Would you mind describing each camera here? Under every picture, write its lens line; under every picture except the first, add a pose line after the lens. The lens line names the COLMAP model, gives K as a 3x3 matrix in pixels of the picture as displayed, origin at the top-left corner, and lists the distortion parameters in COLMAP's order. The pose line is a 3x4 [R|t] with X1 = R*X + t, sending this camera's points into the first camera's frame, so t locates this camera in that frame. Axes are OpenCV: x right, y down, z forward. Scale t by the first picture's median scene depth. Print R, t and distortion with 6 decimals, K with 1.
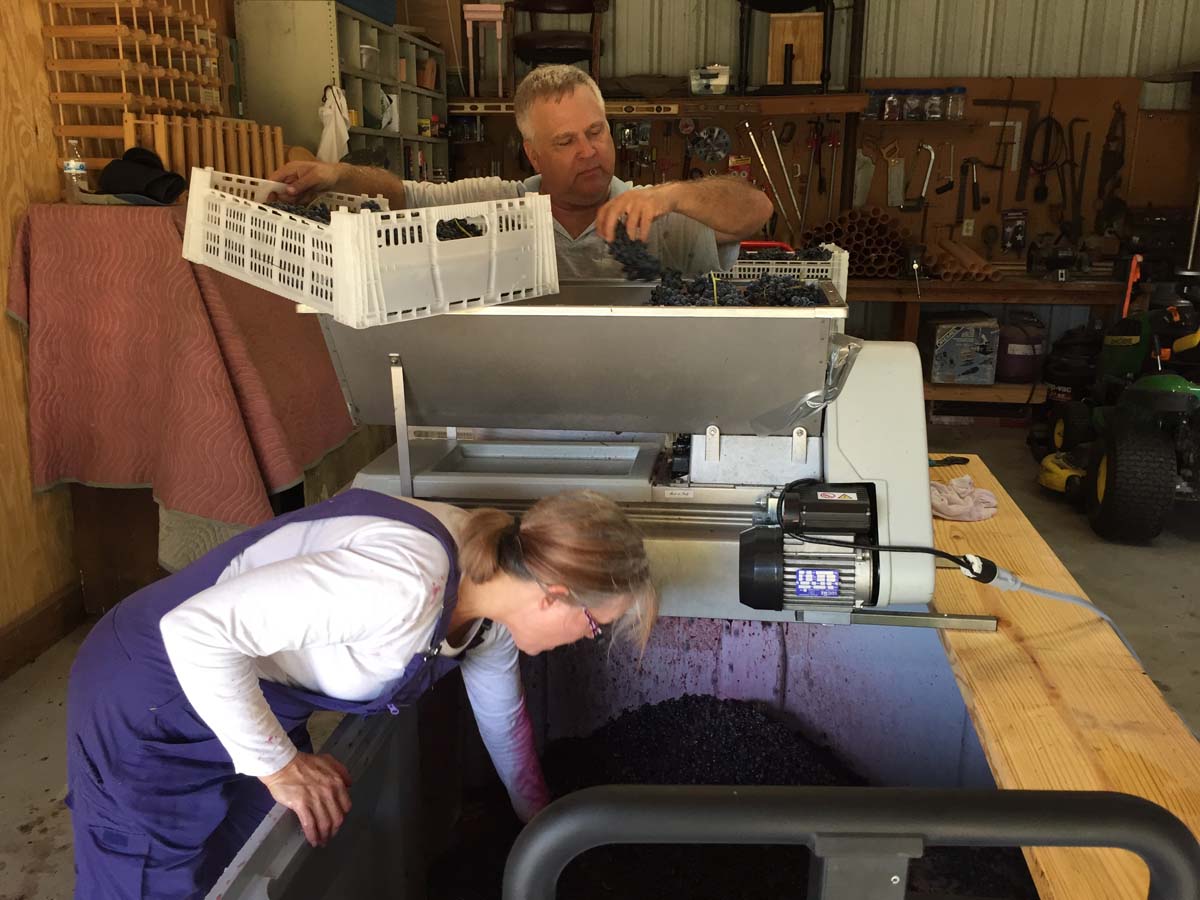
lens RADIAL K [[1002.2, 0, 600.8], [0, 1002.2, 457.8], [0, 0, 1]] dist [0.056220, -0.094240]
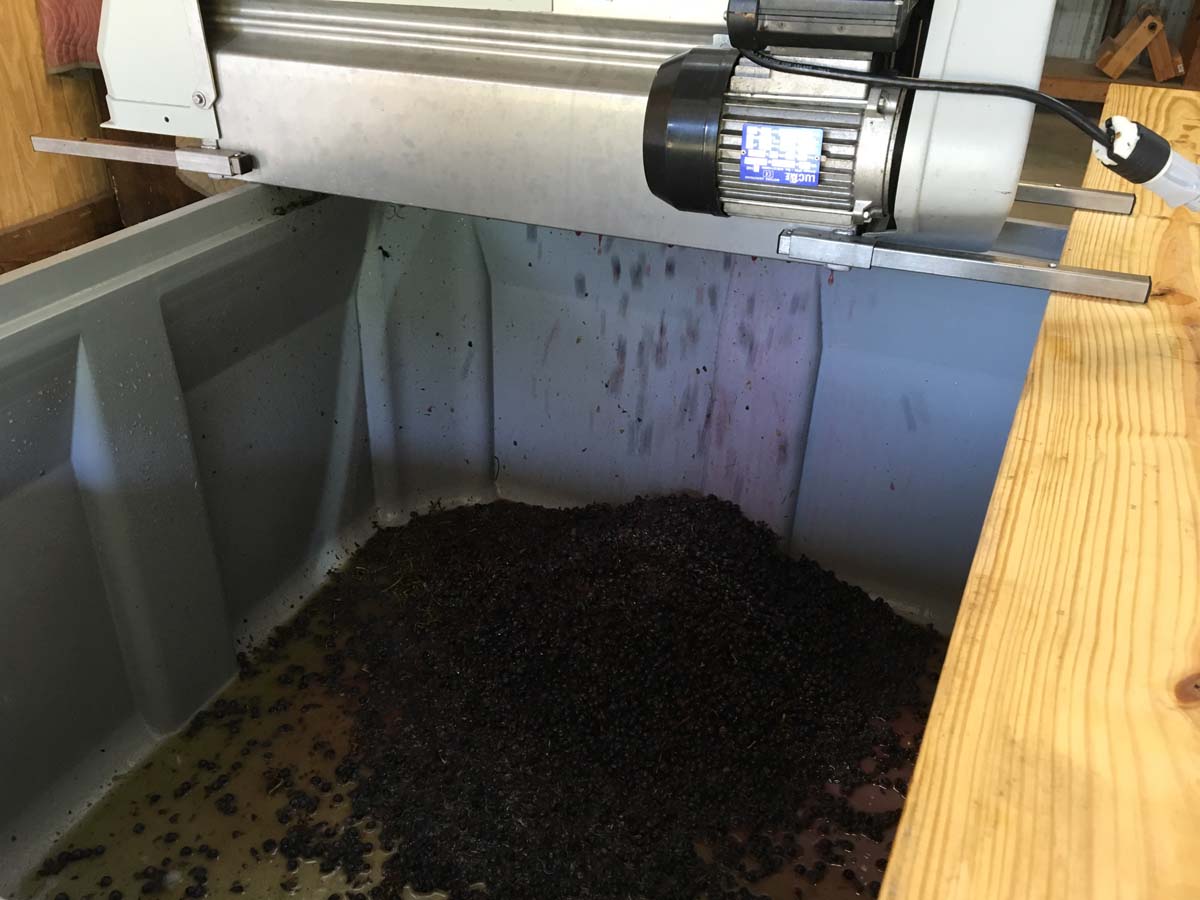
lens RADIAL K [[1001.5, 0, 600.9], [0, 1001.5, 454.8], [0, 0, 1]] dist [-0.002218, -0.012444]
pose [[0.959430, 0.160570, -0.231755, 0.268158], [-0.097499, 0.960225, 0.261654, 0.145585], [0.264551, -0.228442, 0.936924, 0.473817]]
